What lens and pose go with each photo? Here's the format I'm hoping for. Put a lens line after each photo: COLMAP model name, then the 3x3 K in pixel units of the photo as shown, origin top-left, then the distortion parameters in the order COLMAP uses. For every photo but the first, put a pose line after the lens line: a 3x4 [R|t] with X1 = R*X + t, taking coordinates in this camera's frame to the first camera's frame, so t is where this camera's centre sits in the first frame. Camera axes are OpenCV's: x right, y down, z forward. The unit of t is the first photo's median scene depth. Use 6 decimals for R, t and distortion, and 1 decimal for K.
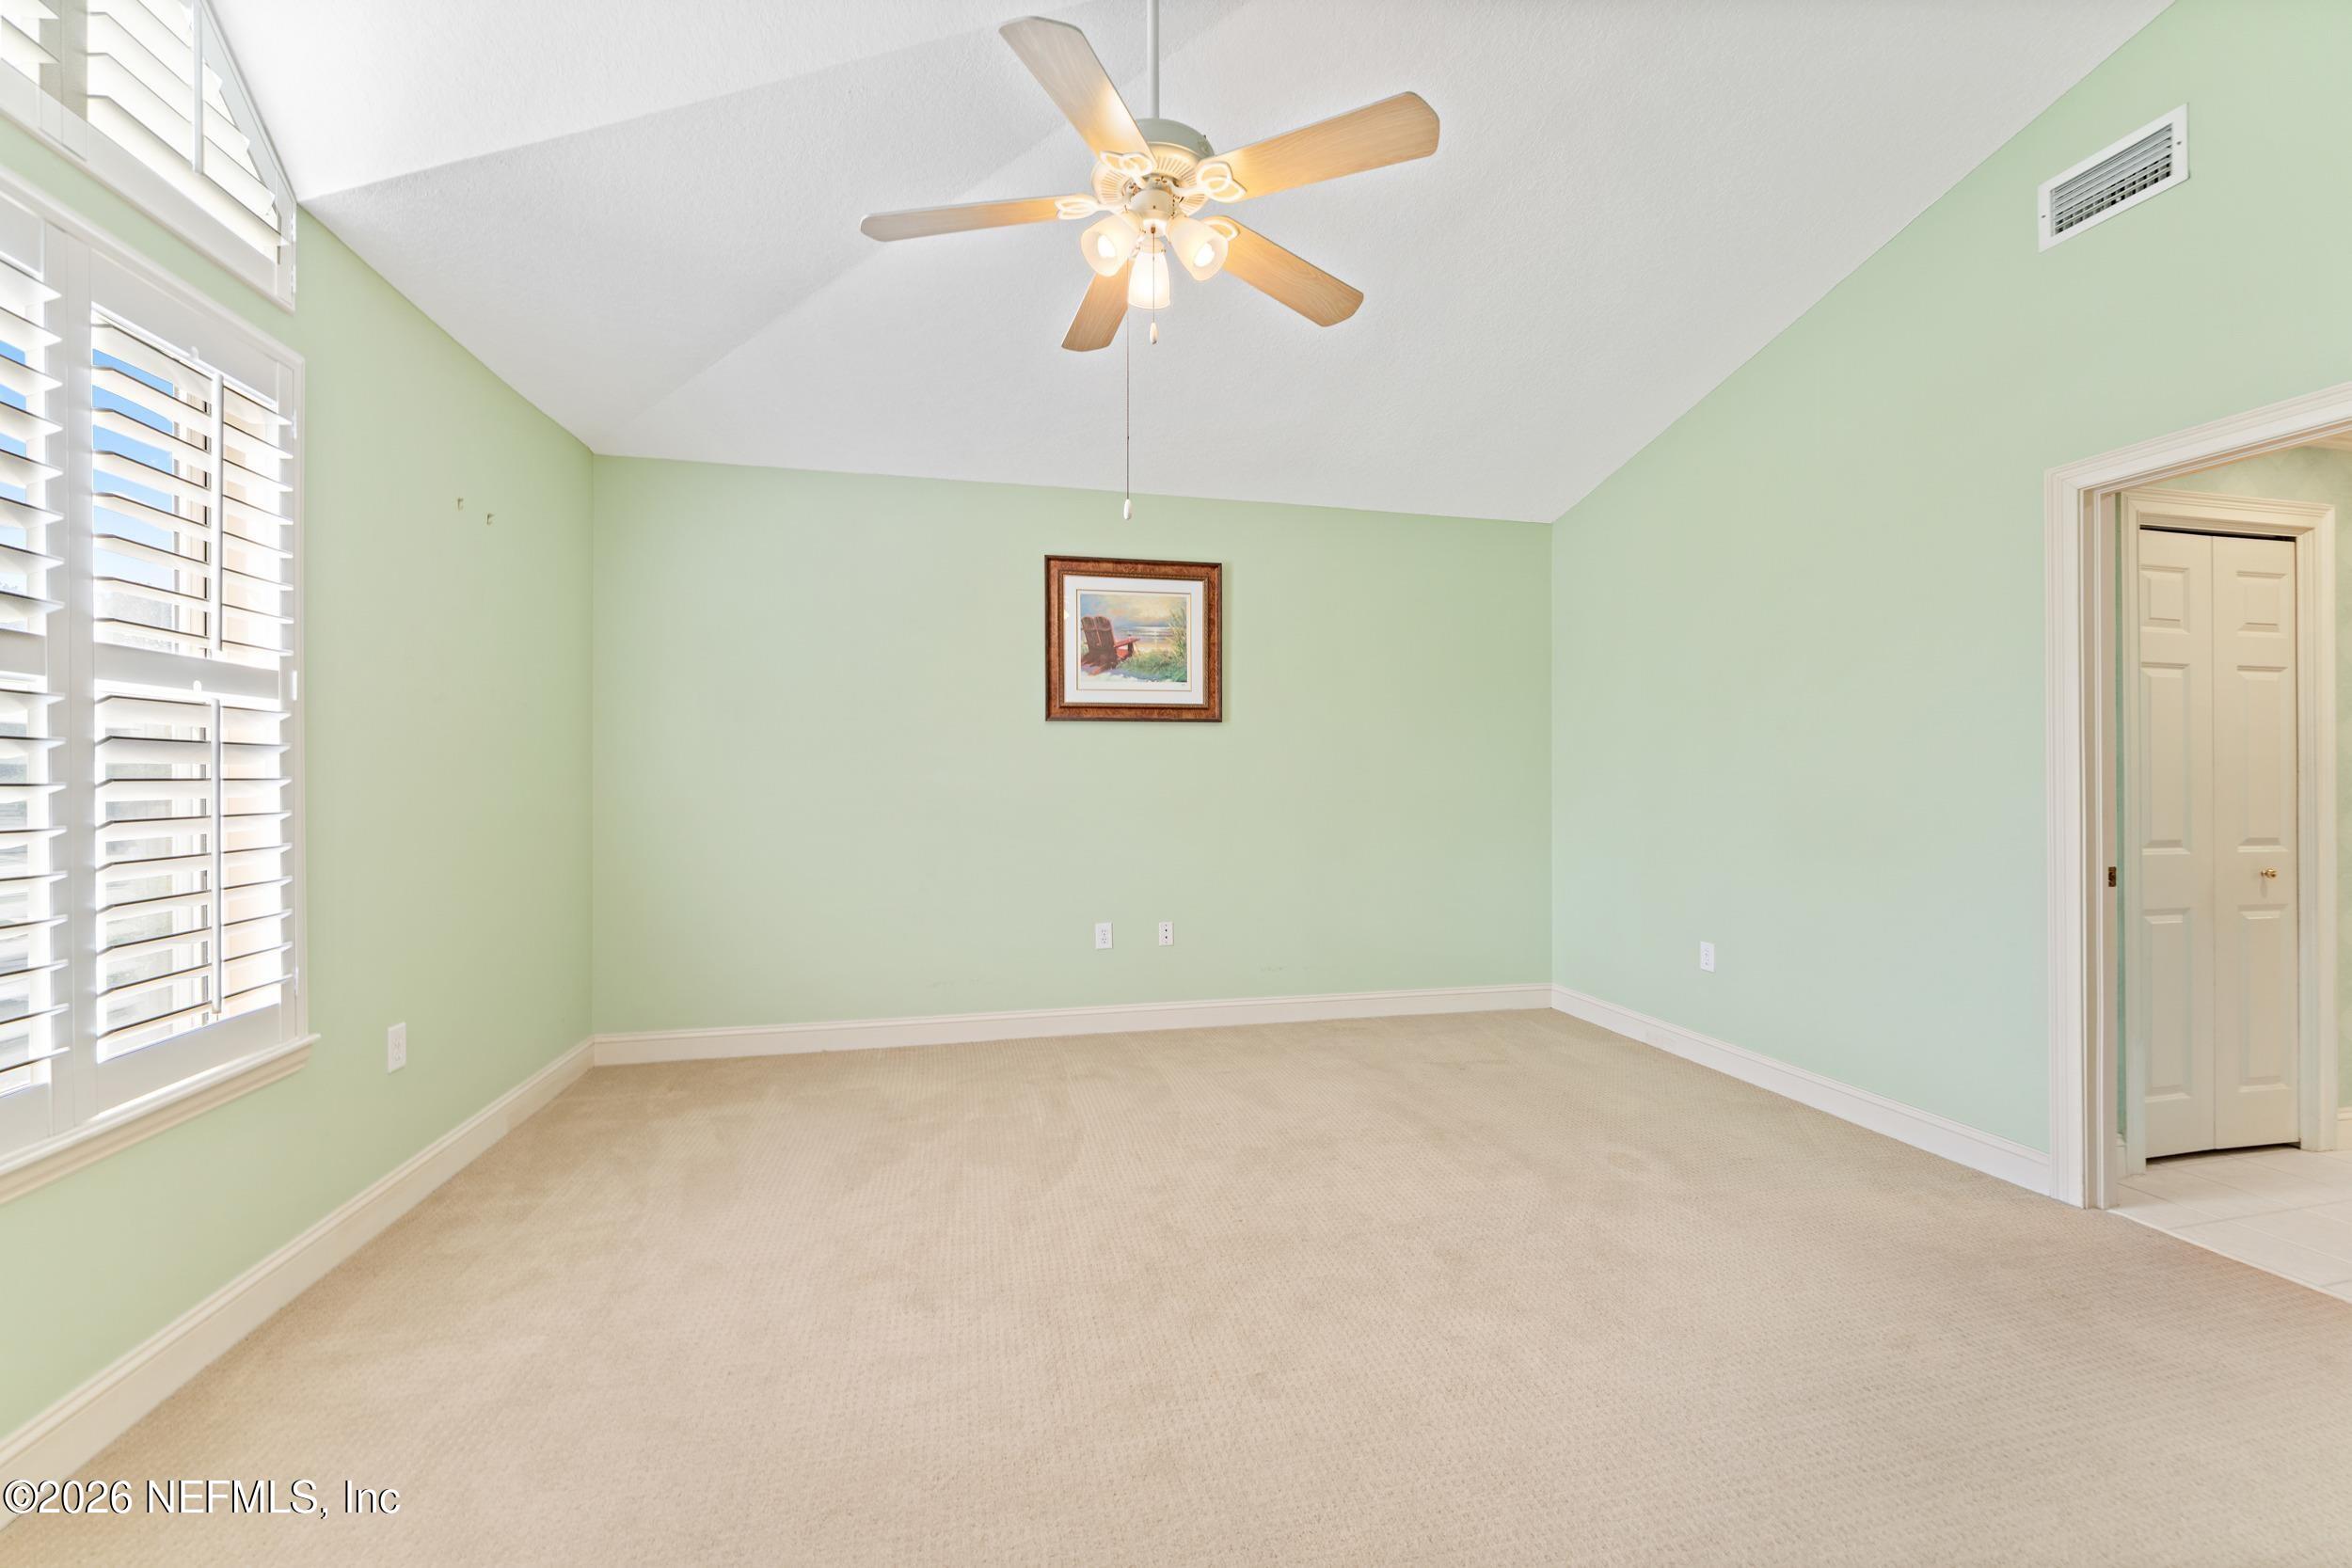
lens RADIAL K [[940.0, 0, 1174.0], [0, 940.0, 778.2], [0, 0, 1]] dist [-0.004922, -0.000749]
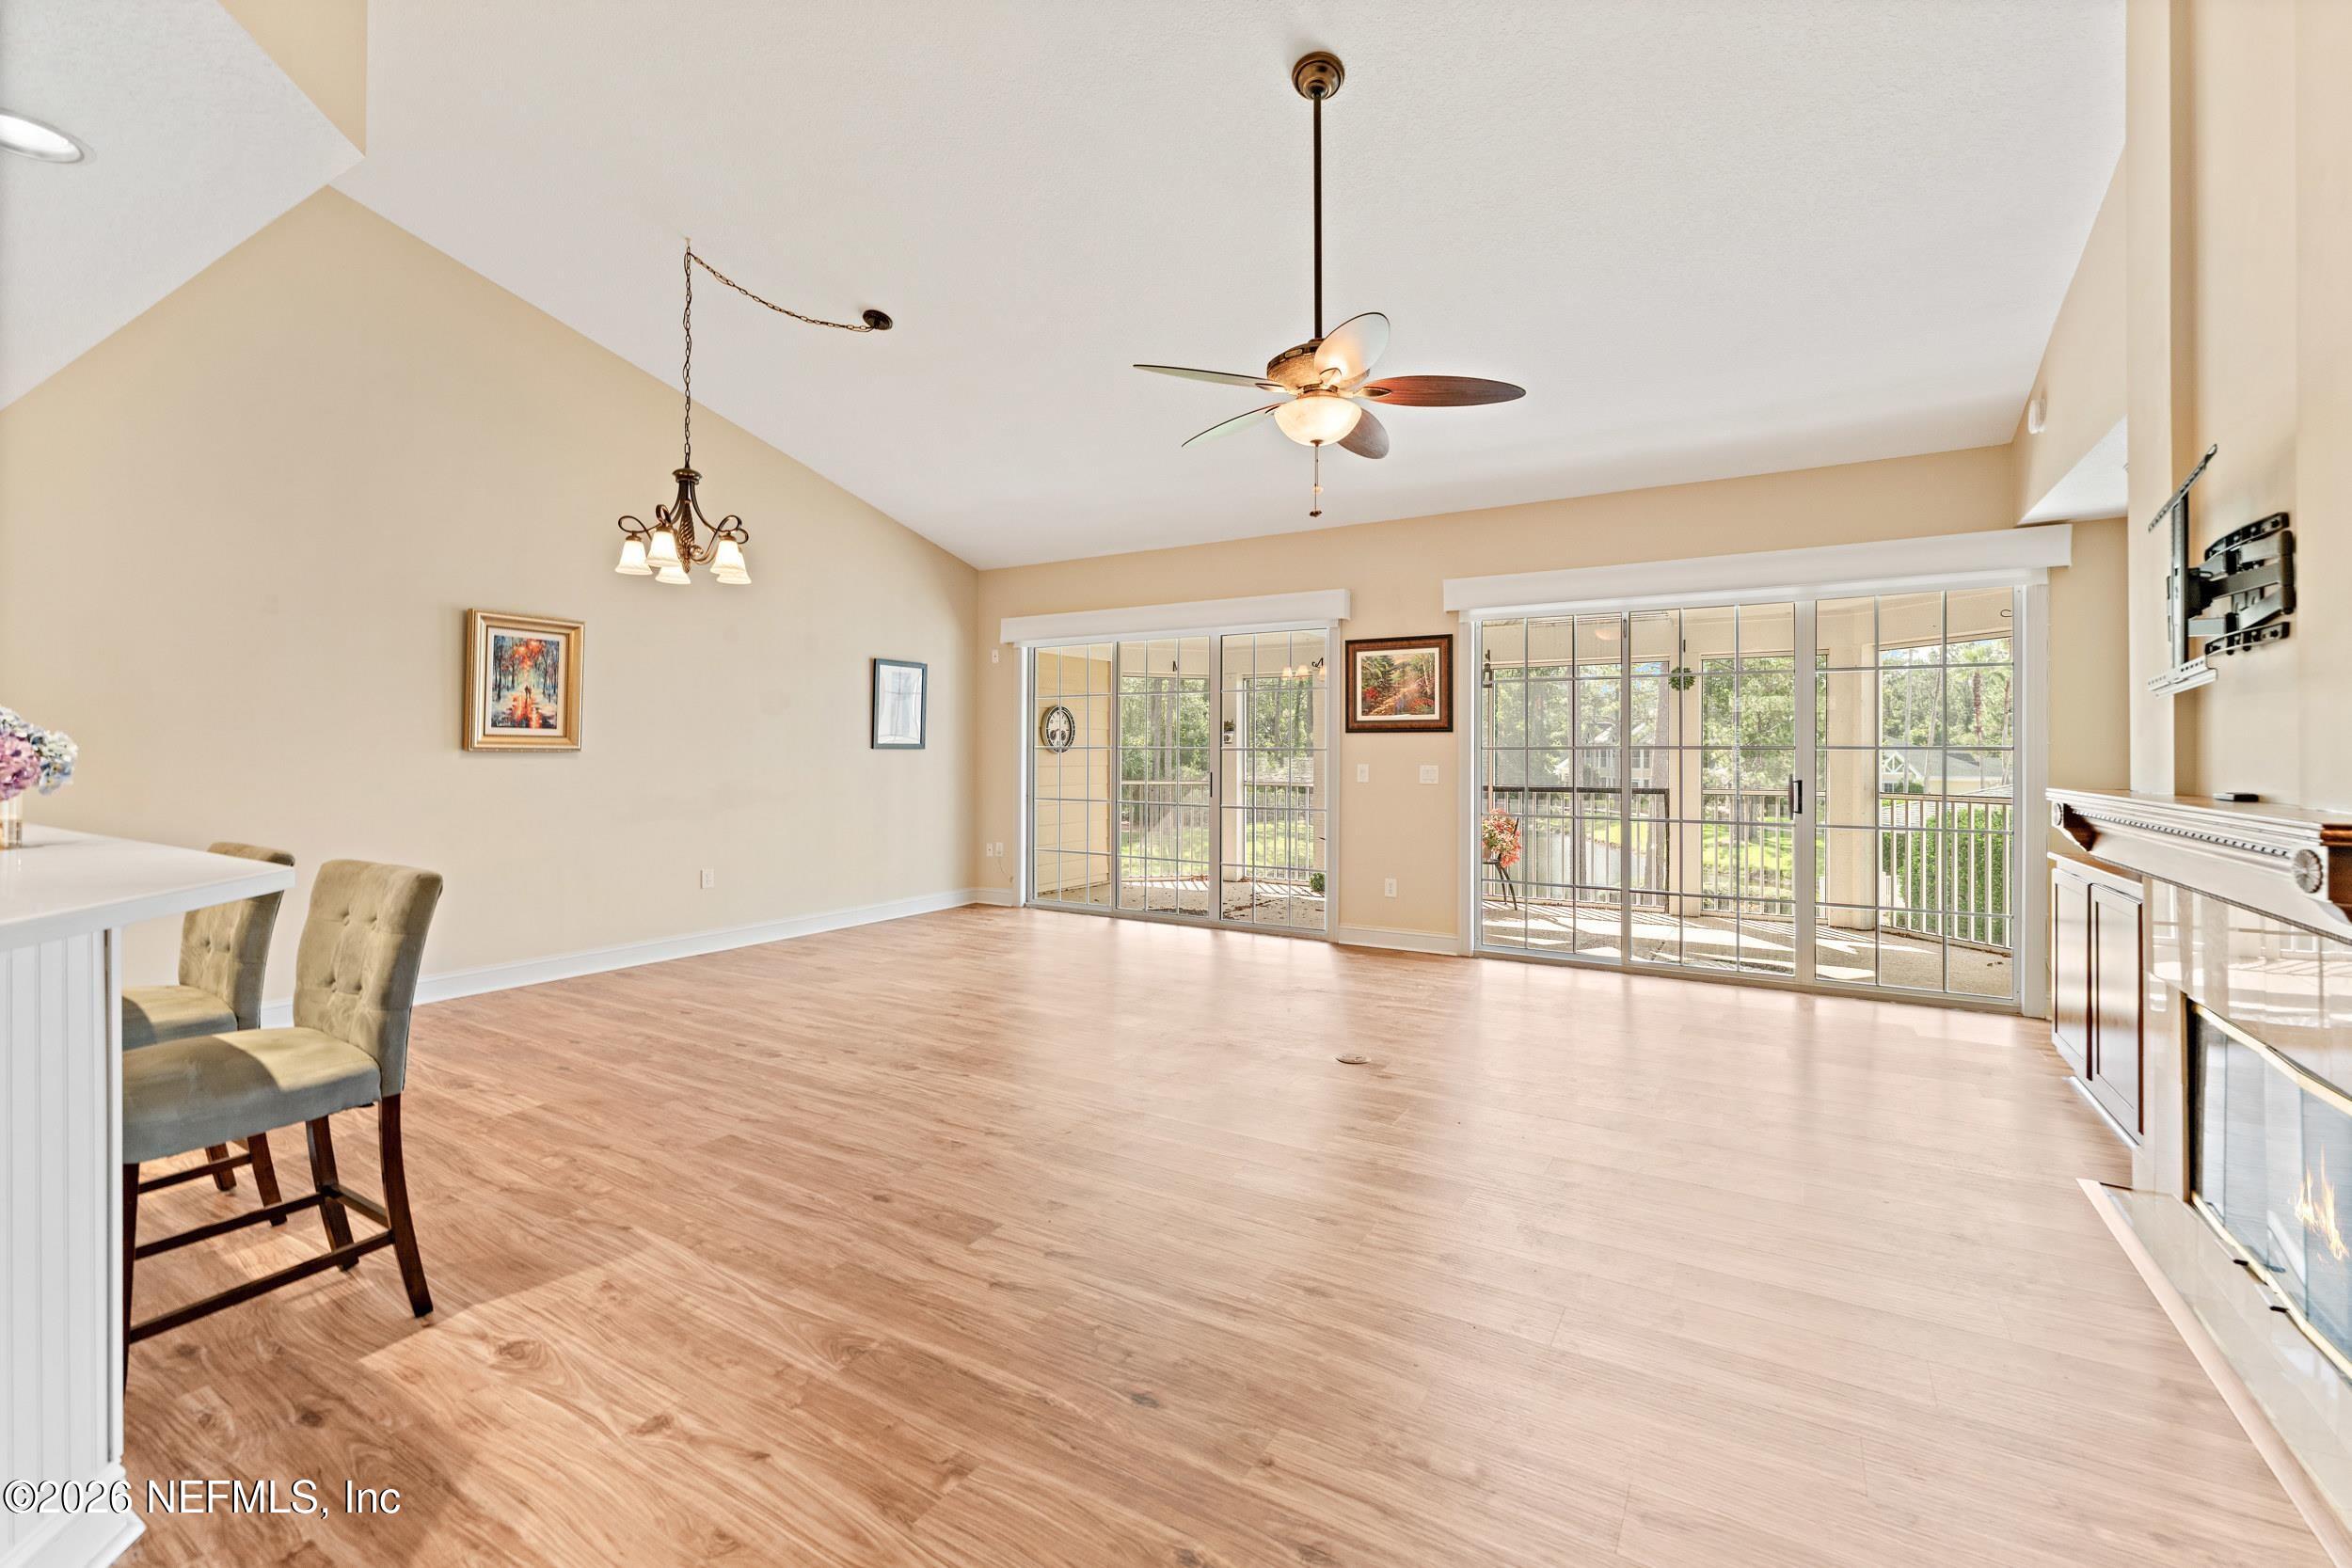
lens RADIAL K [[1000.8, 0, 1179.3], [0, 1000.8, 742.8], [0, 0, 1]] dist [-0.002782, 0.000110]
pose [[0.724096, -0.006001, -0.689674, 0.937828], [-0.003178, 0.999922, -0.012038, -0.020112], [0.689692, 0.010908, 0.724020, -0.587307]]
